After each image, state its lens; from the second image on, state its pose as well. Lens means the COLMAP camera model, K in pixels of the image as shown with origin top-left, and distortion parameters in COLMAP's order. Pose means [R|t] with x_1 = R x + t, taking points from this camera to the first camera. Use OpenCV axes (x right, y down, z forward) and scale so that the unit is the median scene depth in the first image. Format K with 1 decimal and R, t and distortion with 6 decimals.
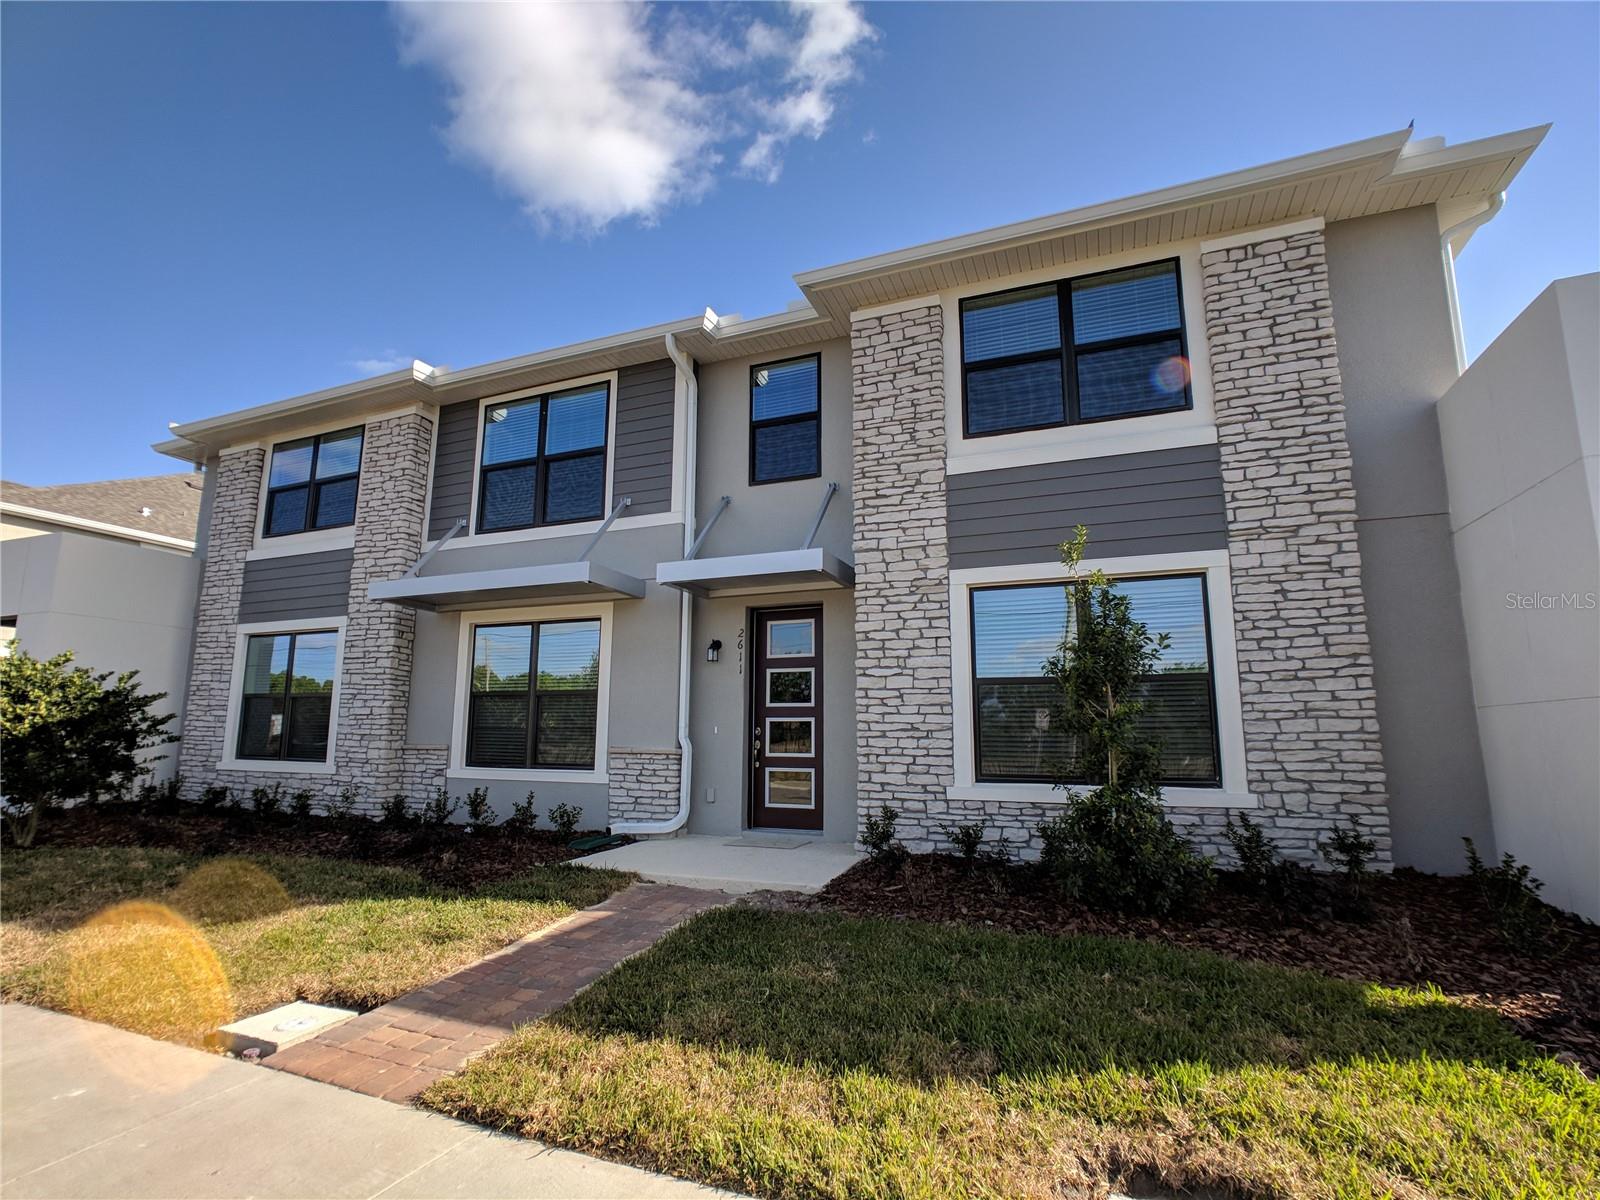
lens RADIAL K [[768.4, 0, 788.2], [0, 768.4, 614.9], [0, 0, 1]] dist [-0.034216, 0.013216]
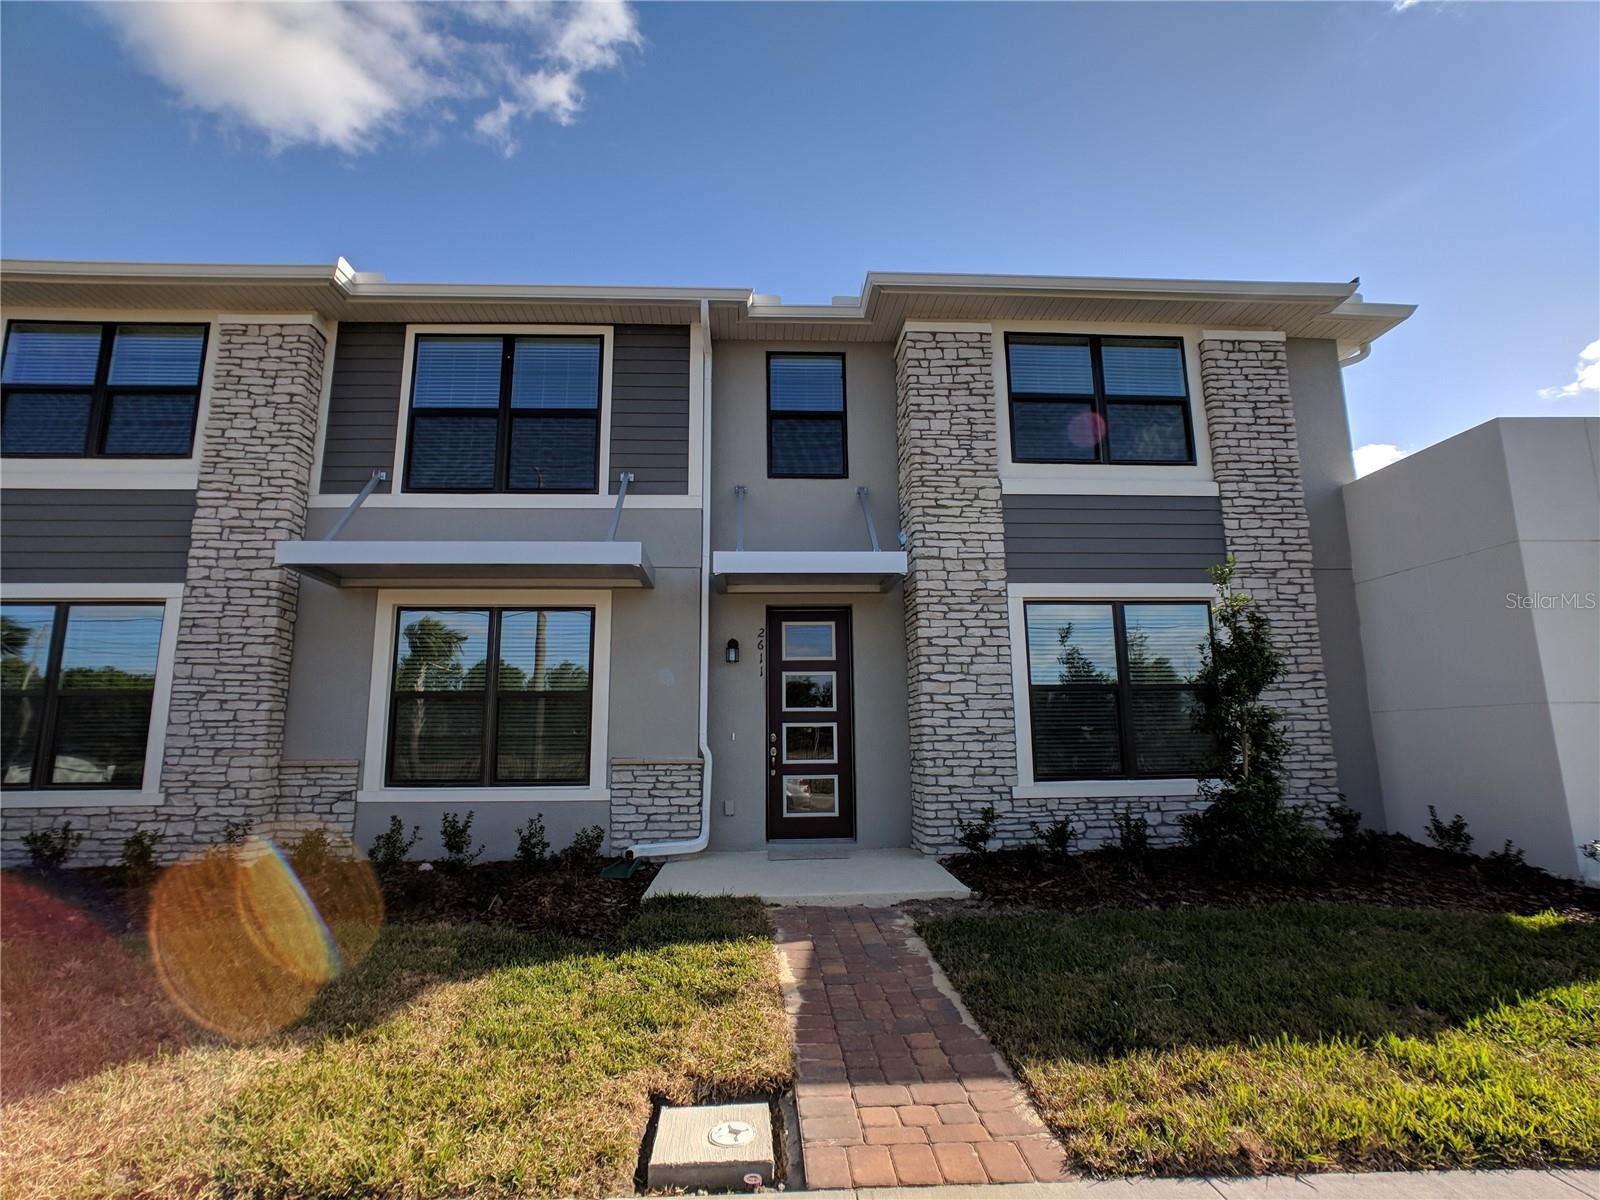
lens RADIAL K [[768.4, 0, 788.2], [0, 768.4, 614.9], [0, 0, 1]] dist [-0.034216, 0.013216]
pose [[0.906222, 0.055638, 0.419125, -0.488264], [-0.051377, 0.998449, -0.021457, 0.023113], [-0.419669, -0.002089, 0.907675, 0.153790]]
